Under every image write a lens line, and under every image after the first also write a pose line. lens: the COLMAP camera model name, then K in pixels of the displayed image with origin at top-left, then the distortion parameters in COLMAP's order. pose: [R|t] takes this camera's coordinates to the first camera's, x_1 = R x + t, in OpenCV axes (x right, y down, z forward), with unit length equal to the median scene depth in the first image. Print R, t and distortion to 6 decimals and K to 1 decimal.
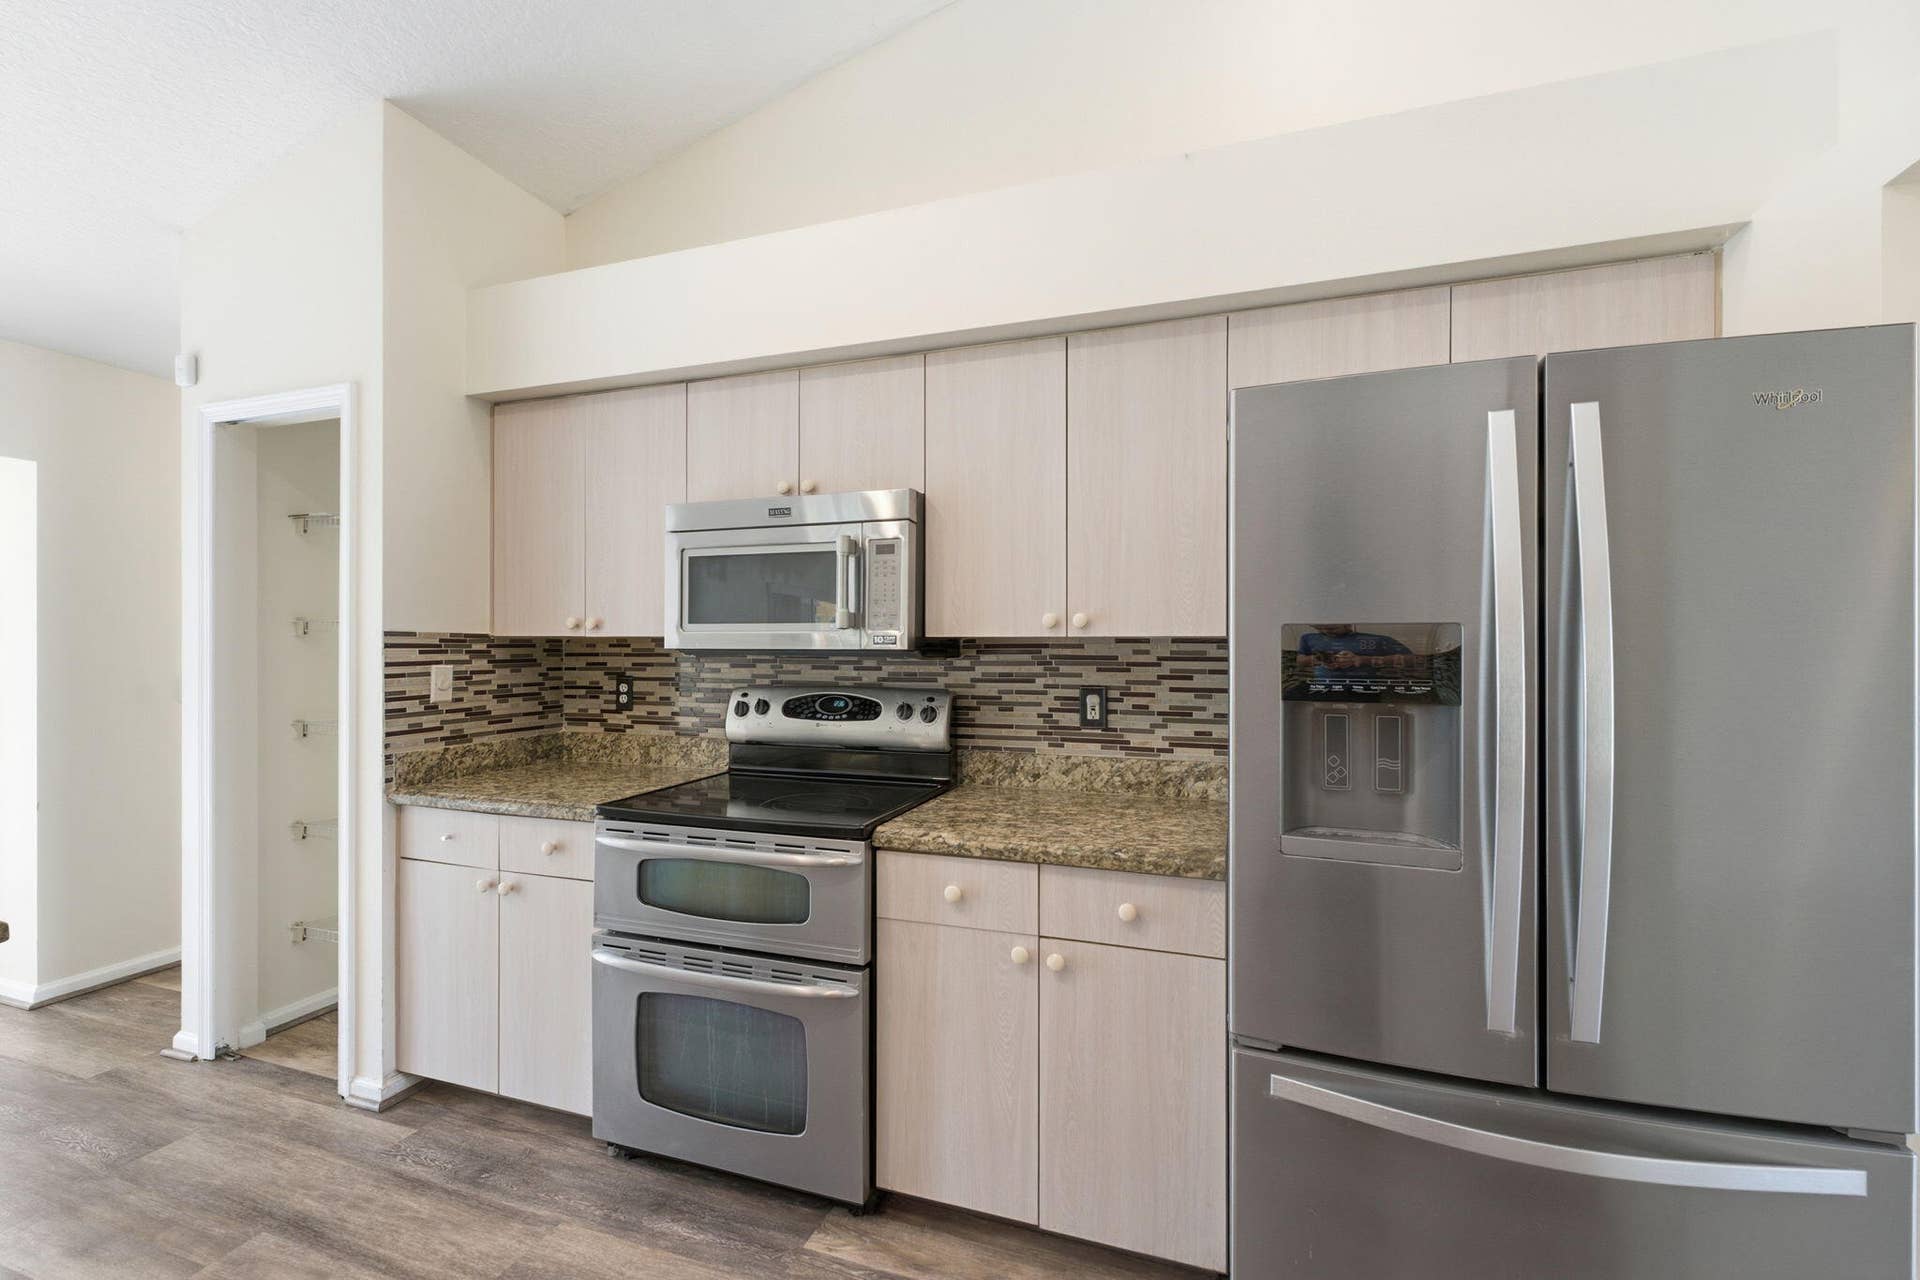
lens RADIAL K [[789.8, 0, 947.2], [0, 789.8, 647.4], [0, 0, 1]] dist [-0.015523, 0.000008]
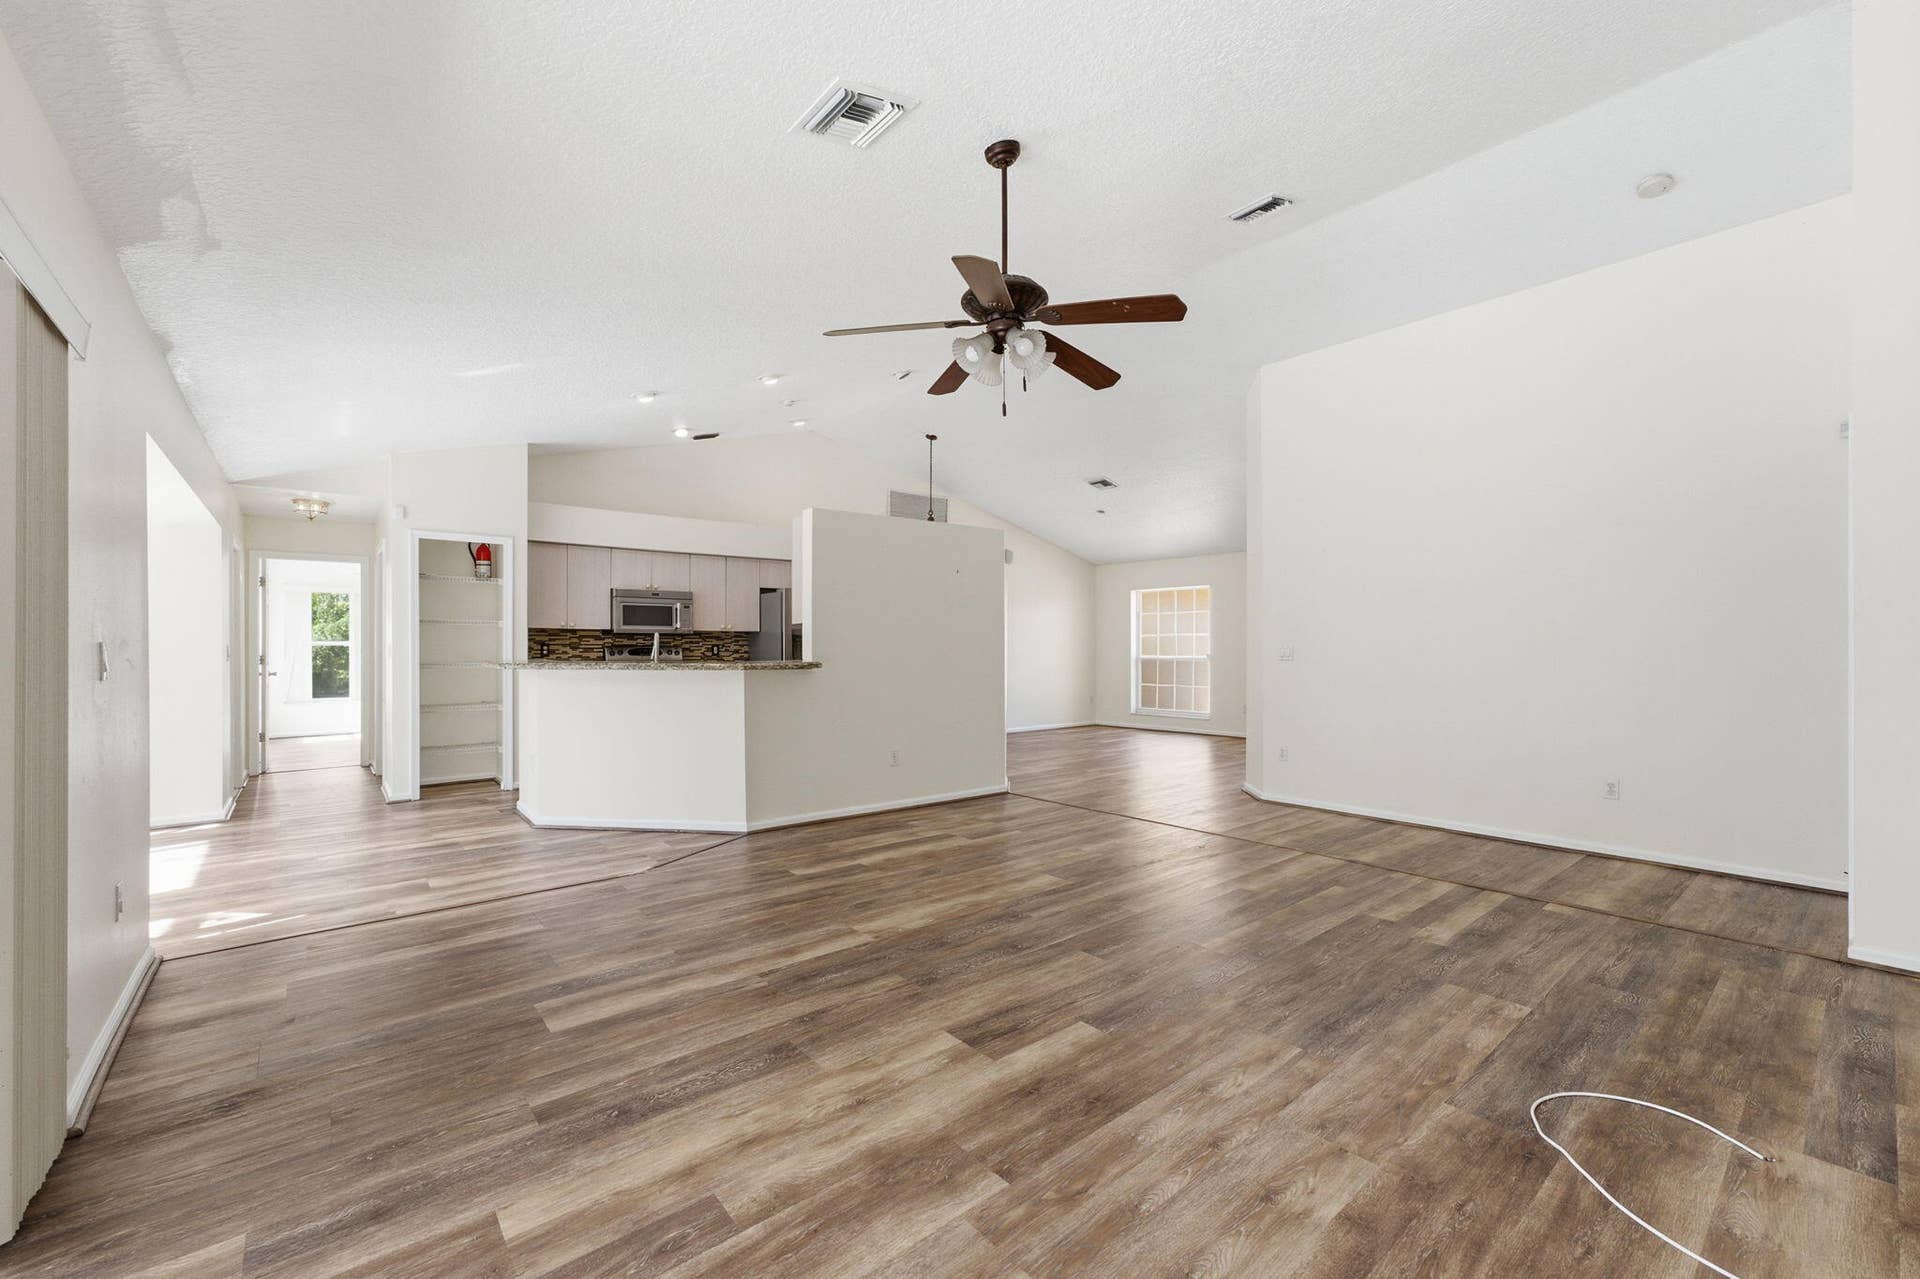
lens RADIAL K [[789.8, 0, 947.2], [0, 789.8, 646.9], [0, 0, 1]] dist [-0.015523, 0.000008]
pose [[0.527663, -0.004453, 0.849442, -2.106615], [0.000373, 0.999987, 0.005011, 0.038601], [-0.849454, -0.002328, 0.527658, -1.641838]]
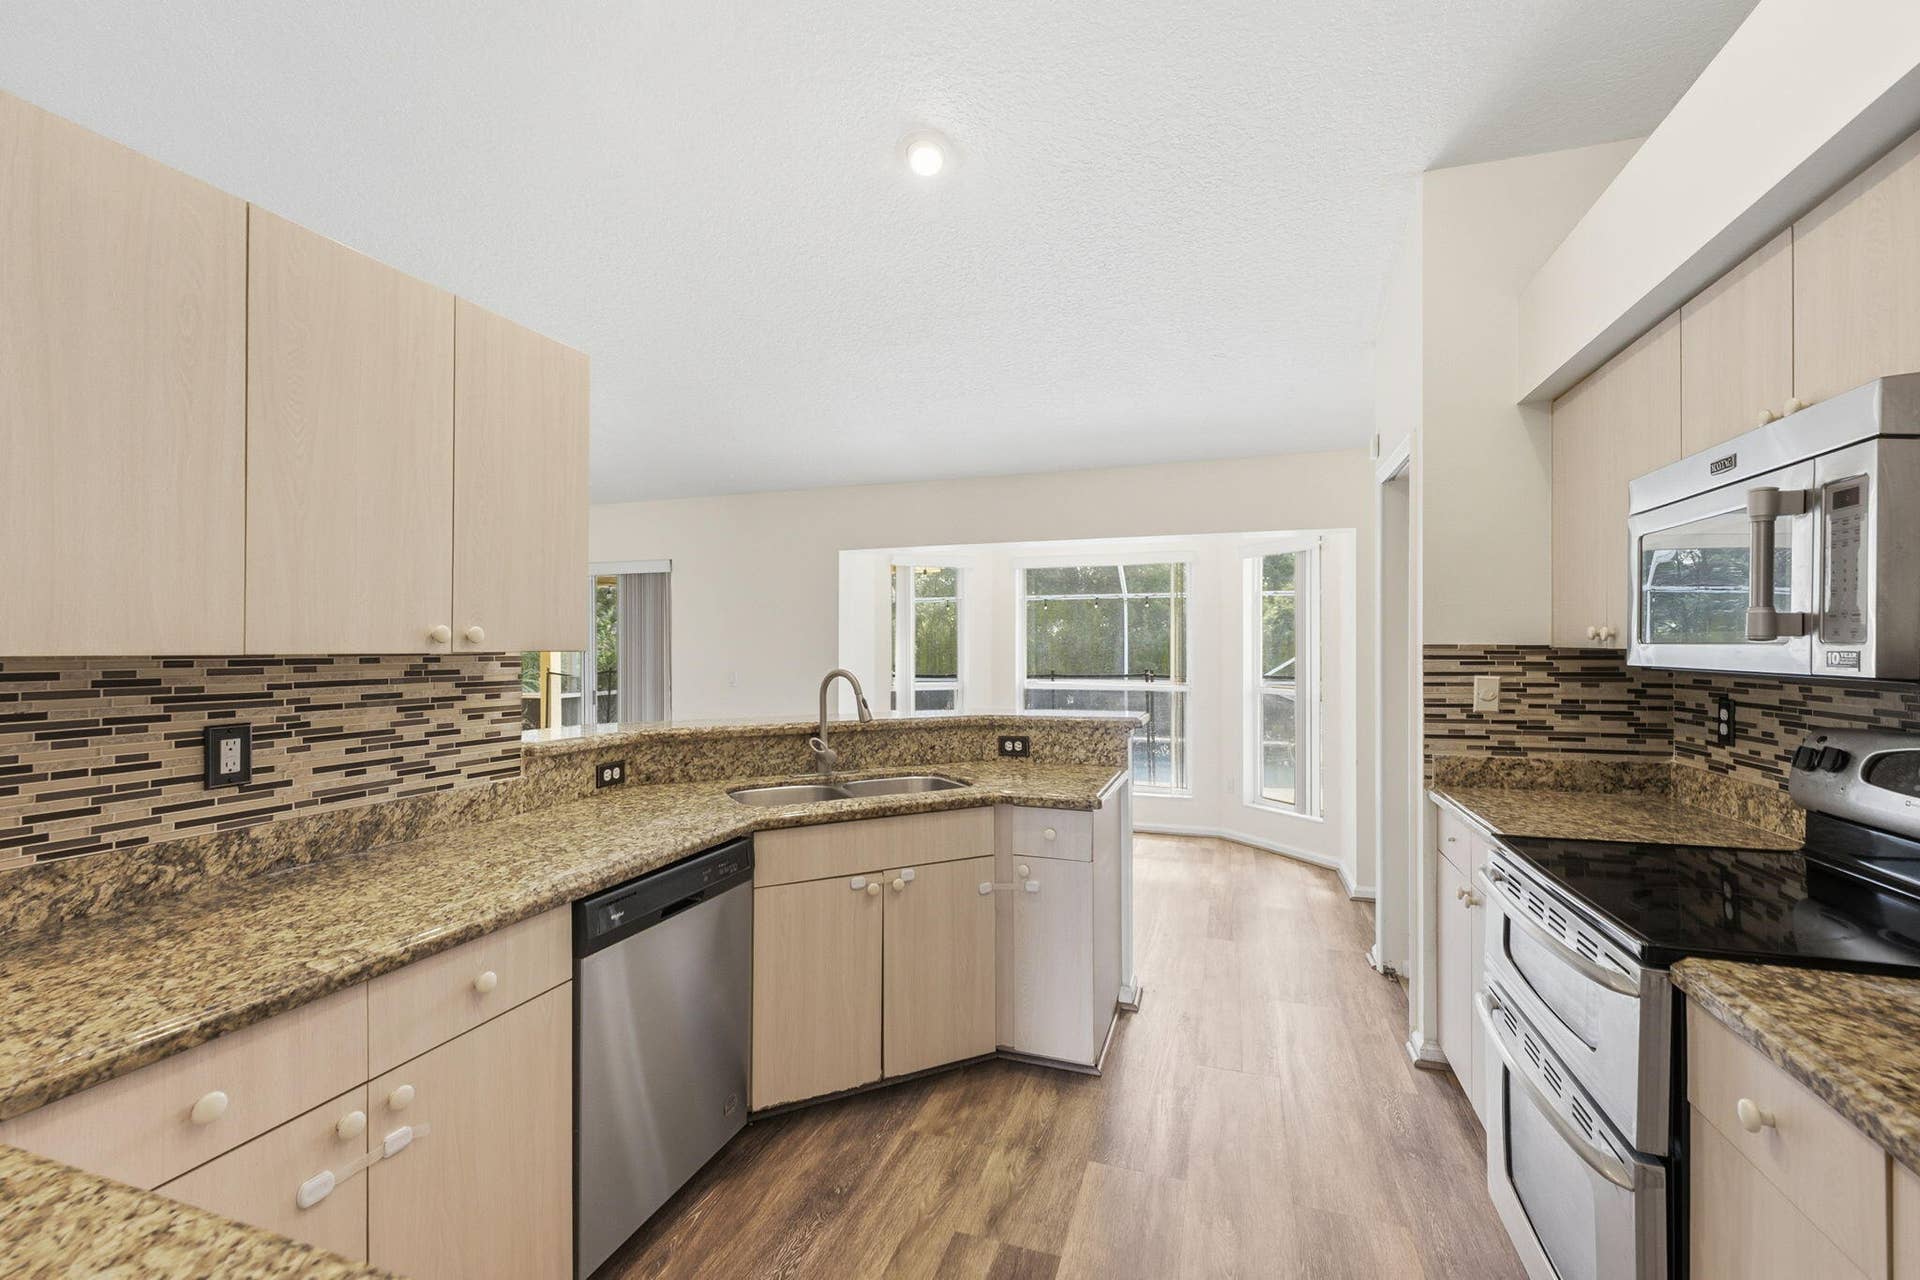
lens RADIAL K [[789.8, 0, 947.2], [0, 789.8, 647.4], [0, 0, 1]] dist [-0.015523, 0.000008]
pose [[-0.009004, 0.000154, -0.999959, 0.375632], [0.000465, 1.000000, 0.000150, -0.014992], [0.999959, -0.000463, -0.009004, 0.289755]]
